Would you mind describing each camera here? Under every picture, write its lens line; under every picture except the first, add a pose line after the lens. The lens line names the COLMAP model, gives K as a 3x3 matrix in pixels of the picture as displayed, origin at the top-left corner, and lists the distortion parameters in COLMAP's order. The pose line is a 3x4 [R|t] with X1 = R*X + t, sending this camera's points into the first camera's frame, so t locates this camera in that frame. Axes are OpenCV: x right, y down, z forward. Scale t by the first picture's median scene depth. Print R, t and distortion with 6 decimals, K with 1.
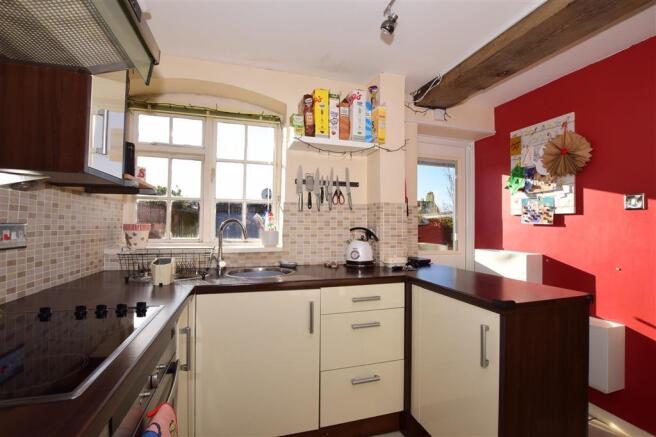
lens RADIAL K [[299.9, 0, 328.0], [0, 299.9, 218.5], [0, 0, 1]] dist [-0.001748, 0.000285]
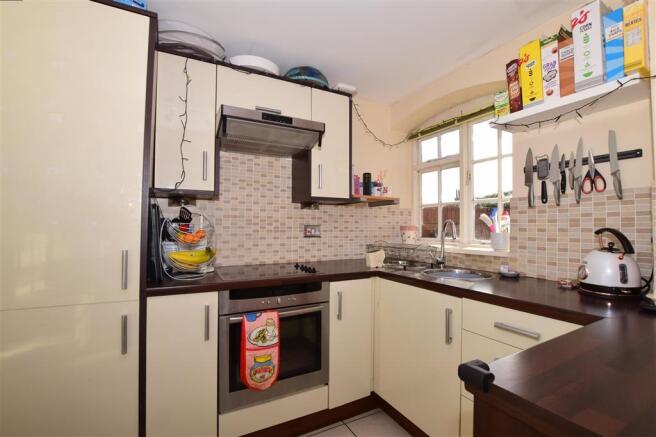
lens RADIAL K [[299.9, 0, 328.0], [0, 299.9, 218.5], [0, 0, 1]] dist [-0.001748, 0.000285]
pose [[0.212253, -0.031920, -0.976693, 0.551102], [0.019891, 0.999400, -0.028339, 0.015141], [0.977012, -0.013412, 0.212761, 0.326750]]
